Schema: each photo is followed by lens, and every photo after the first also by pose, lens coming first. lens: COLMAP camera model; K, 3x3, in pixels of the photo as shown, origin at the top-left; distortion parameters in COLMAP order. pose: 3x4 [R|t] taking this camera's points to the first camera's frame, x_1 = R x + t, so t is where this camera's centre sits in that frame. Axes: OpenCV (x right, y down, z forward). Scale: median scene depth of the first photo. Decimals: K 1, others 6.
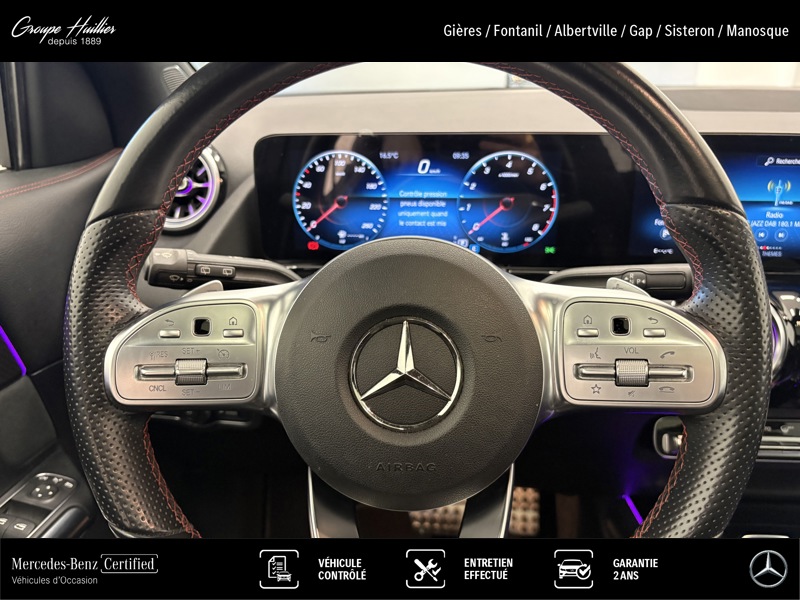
lens RADIAL K [[615.8, 0, 400.8], [0, 615.8, 303.2], [0, 0, 1]] dist [0.023008, -0.032967]
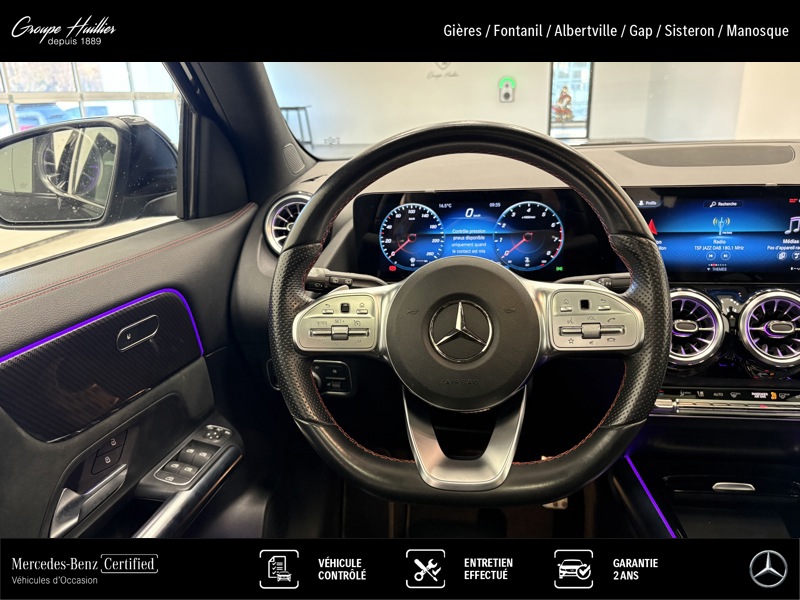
lens RADIAL K [[615.8, 0, 397.4], [0, 615.8, 299.9], [0, 0, 1]] dist [0.023008, -0.032967]
pose [[0.996870, -0.008861, -0.078564, -0.019837], [0.003788, 0.997912, -0.064484, 0.078534], [0.078971, 0.063984, 0.994821, -0.455777]]
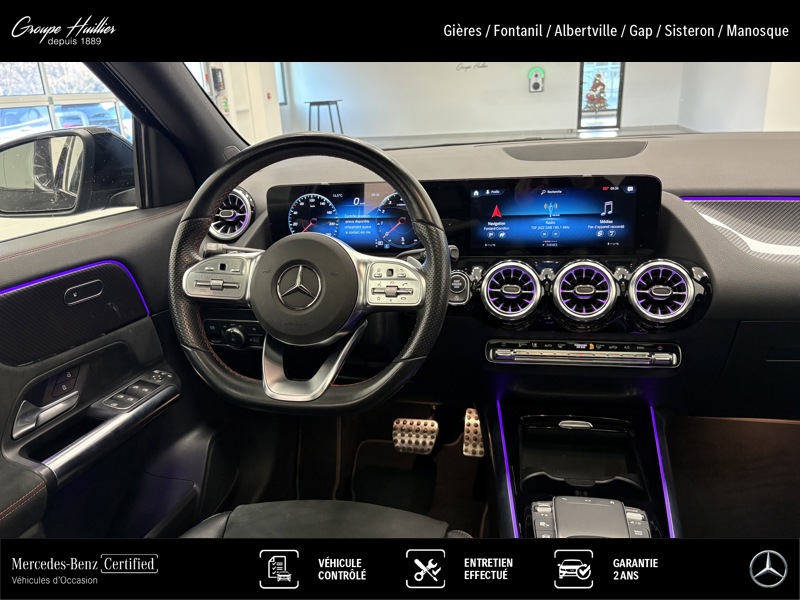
lens RADIAL K [[615.8, 0, 400.5], [0, 615.8, 305.1], [0, 0, 1]] dist [0.023008, -0.032967]
pose [[0.989994, -0.006272, -0.140973, 0.429256], [0.000091, 0.999040, -0.043807, 0.167083], [0.141112, 0.043356, 0.989044, -0.775661]]
